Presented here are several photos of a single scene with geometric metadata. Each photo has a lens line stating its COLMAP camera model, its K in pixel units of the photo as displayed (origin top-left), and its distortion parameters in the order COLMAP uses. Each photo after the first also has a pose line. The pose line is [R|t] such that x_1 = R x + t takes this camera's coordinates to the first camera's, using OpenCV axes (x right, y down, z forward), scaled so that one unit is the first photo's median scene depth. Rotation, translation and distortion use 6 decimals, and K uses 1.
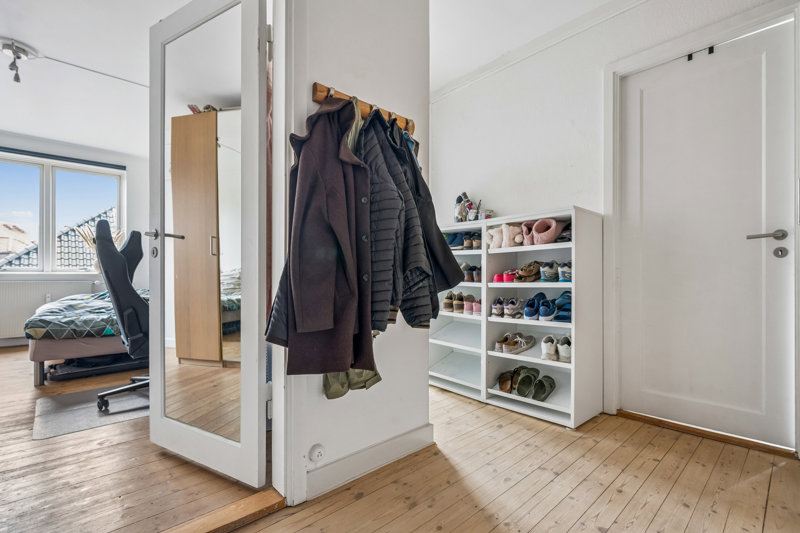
lens RADIAL K [[363.3, 0, 398.3], [0, 363.3, 268.9], [0, 0, 1]] dist [0.004868, -0.000203]
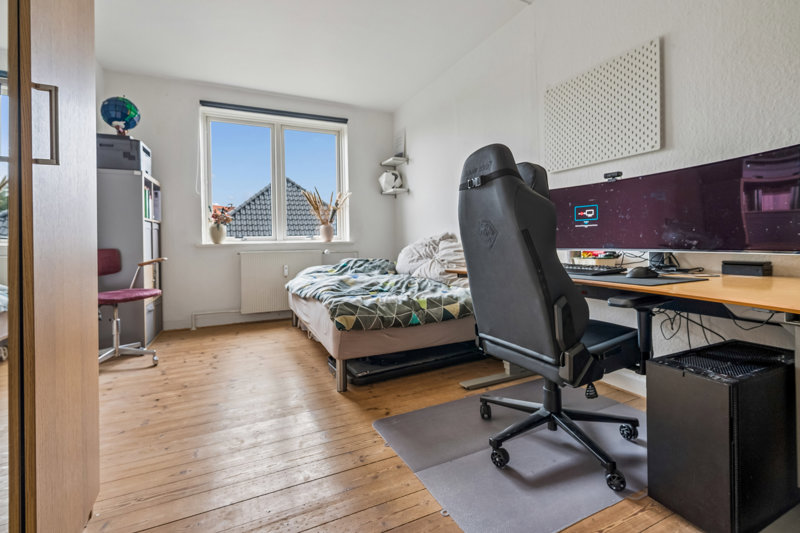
lens RADIAL K [[363.3, 0, 410.9], [0, 363.3, 242.8], [0, 0, 1]] dist [0.004868, -0.000203]
pose [[0.964968, -0.014813, -0.261948, -0.630778], [0.019509, 0.999692, 0.015336, 0.009876], [0.261640, -0.019909, 0.964960, 0.319554]]
